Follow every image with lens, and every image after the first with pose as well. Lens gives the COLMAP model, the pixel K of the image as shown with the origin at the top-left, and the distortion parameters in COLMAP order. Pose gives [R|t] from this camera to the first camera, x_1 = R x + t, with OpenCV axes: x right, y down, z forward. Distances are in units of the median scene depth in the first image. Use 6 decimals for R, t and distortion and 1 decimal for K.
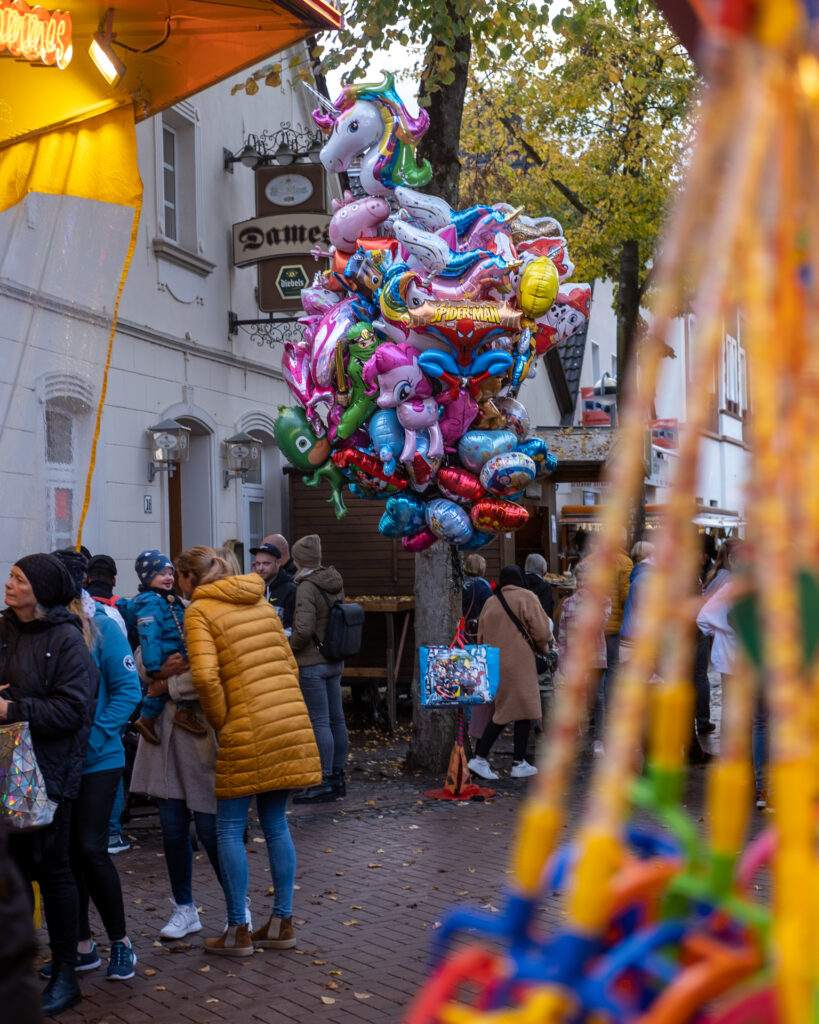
lens RADIAL K [[2241.5, 0, 408.4], [0, 2241.5, 513.0], [0, 0, 1]] dist [-0.048509, 0.000000]
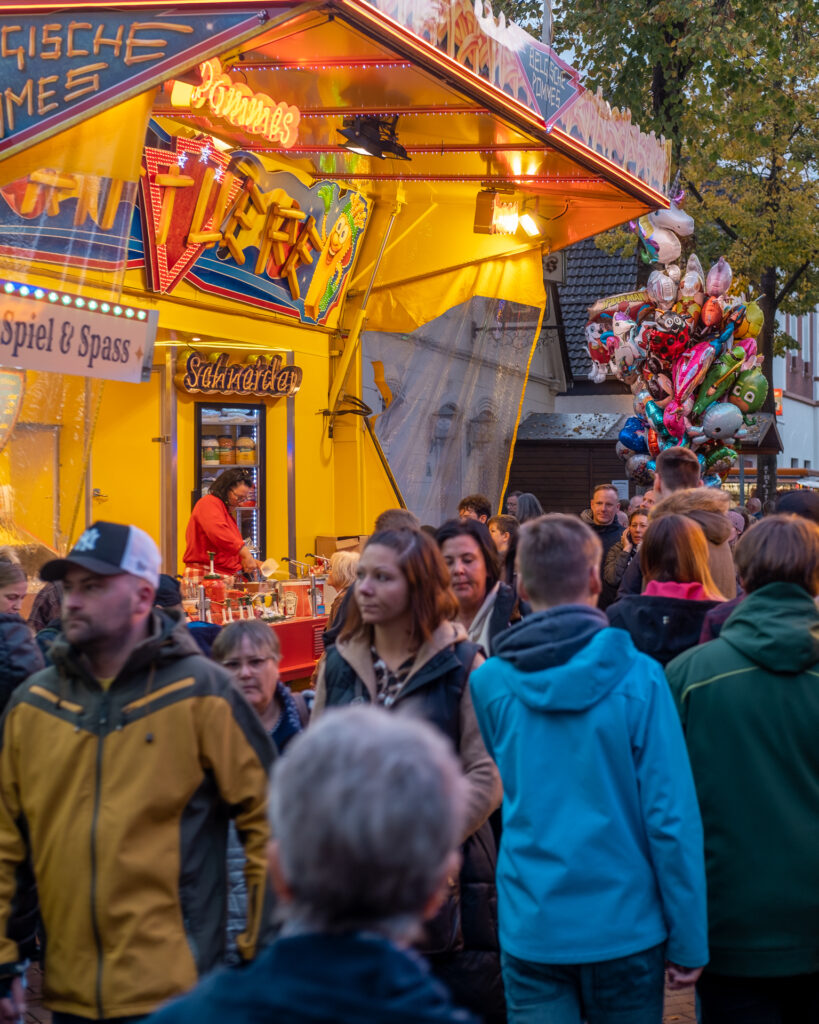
lens RADIAL K [[2241.5, 0, 410.8], [0, 2241.5, 511.2], [0, 0, 1]] dist [-0.048509, 0.000000]
pose [[0.999219, 0.023000, -0.032132, -0.072228], [-0.022272, 0.999491, 0.022828, -0.008006], [0.032641, -0.022094, 0.999223, -0.319287]]
